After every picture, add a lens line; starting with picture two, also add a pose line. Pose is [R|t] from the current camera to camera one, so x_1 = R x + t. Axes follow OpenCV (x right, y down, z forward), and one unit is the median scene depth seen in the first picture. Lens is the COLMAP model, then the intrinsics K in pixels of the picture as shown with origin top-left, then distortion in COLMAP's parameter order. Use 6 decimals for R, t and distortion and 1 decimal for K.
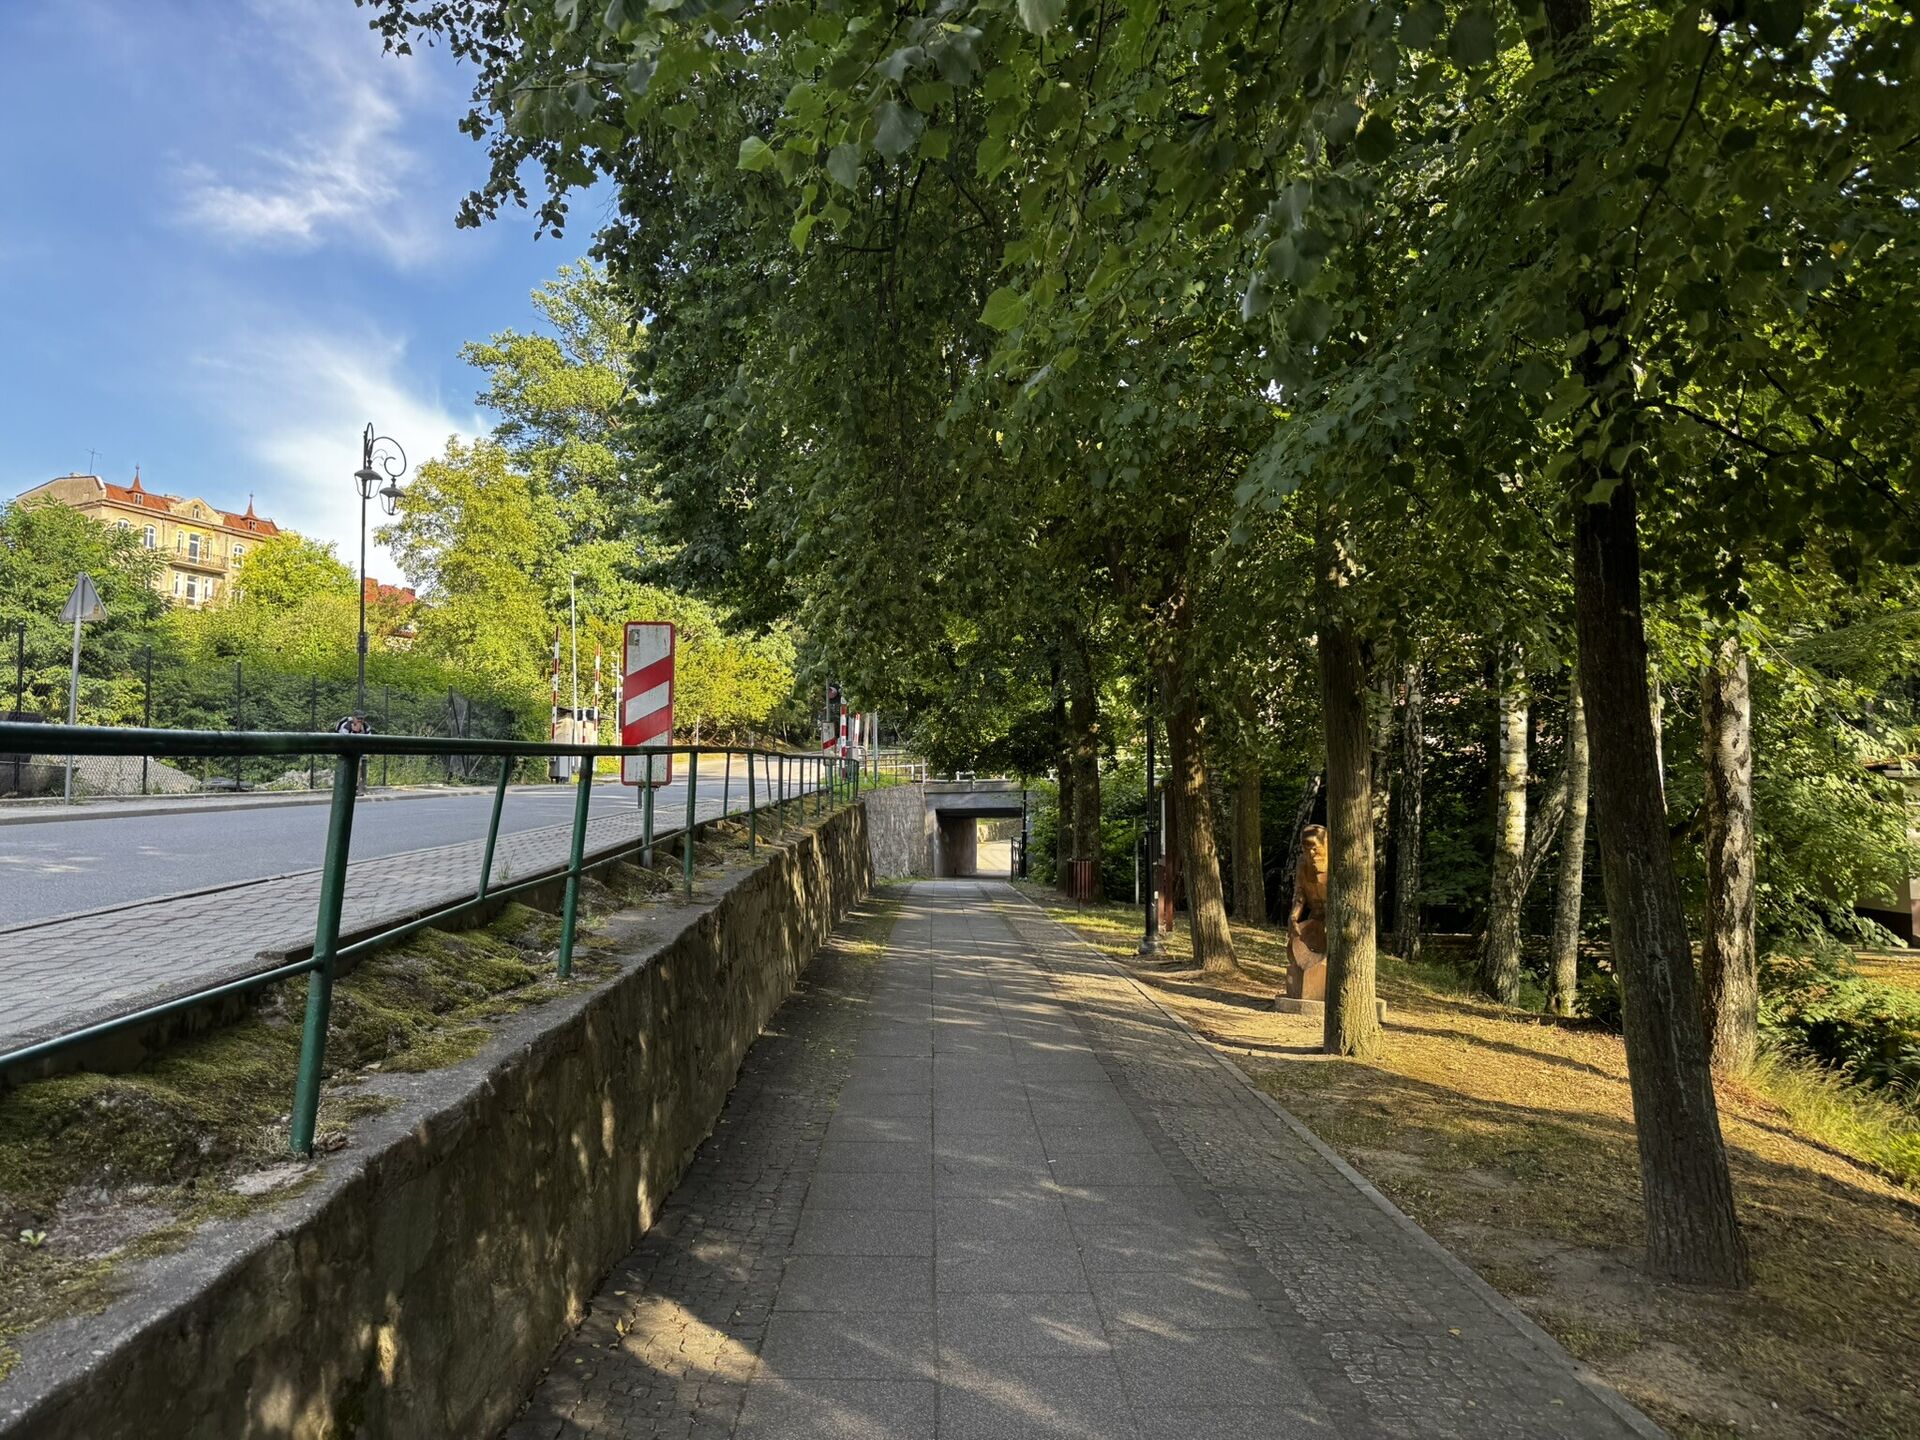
lens RADIAL K [[1347.7, 0, 960.0], [0, 1347.7, 720.0], [0, 0, 1]] dist [0.000670, 0.000231]
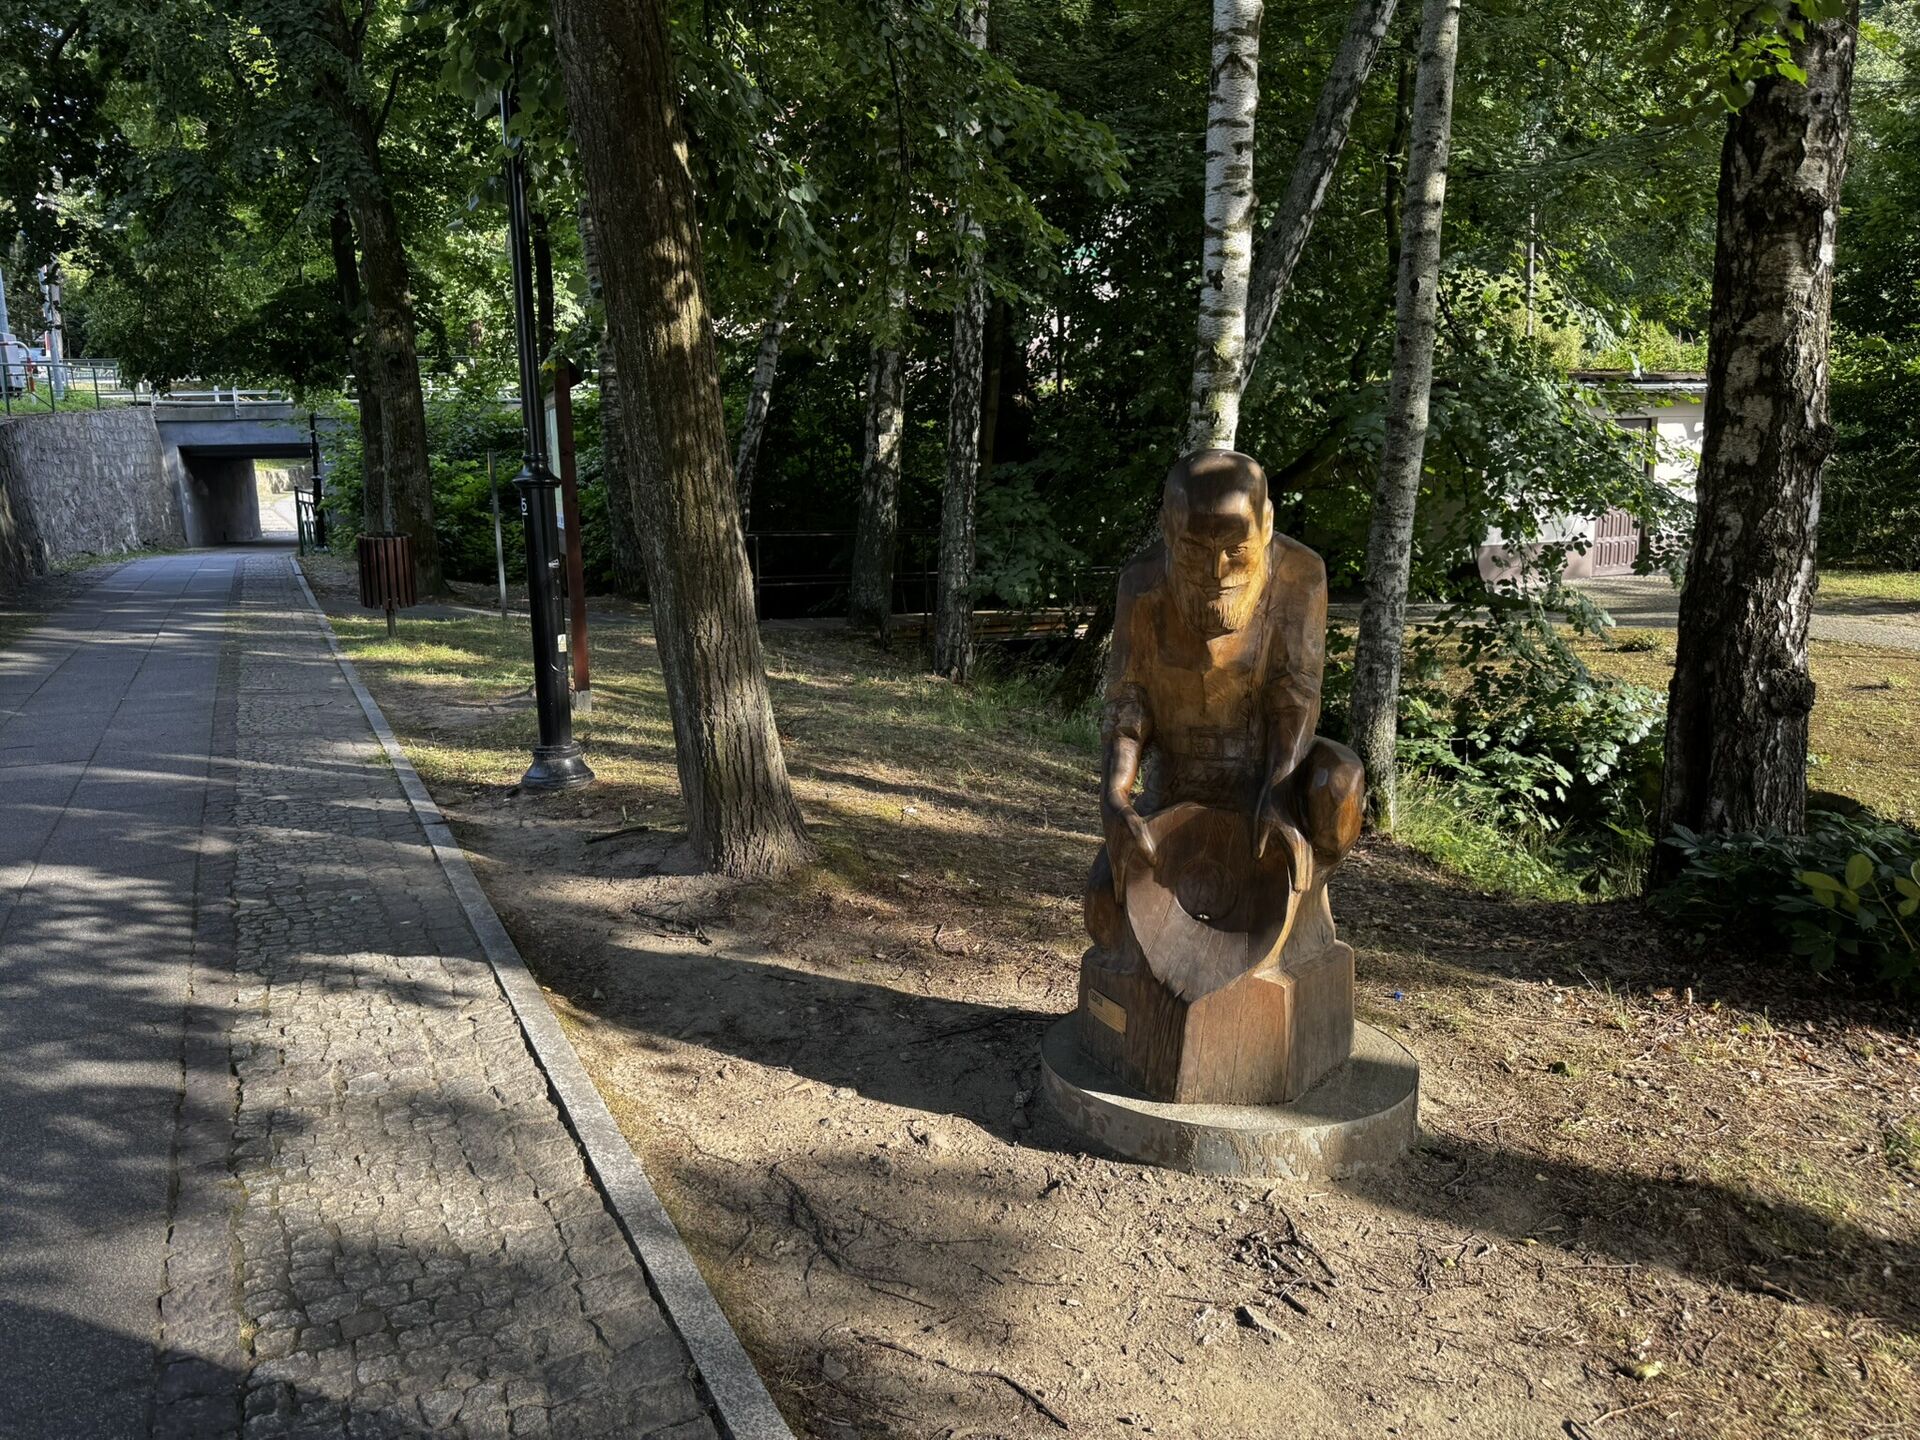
lens RADIAL K [[1537.6, 0, 959.5], [0, 1537.6, 748.6], [0, 0, 1]] dist [0.168400, -0.267720]
pose [[0.914161, -0.087398, 0.395817, 0.041960], [-0.015924, 0.967983, 0.250511, 0.026811], [-0.405038, -0.235310, 0.883501, 0.333637]]
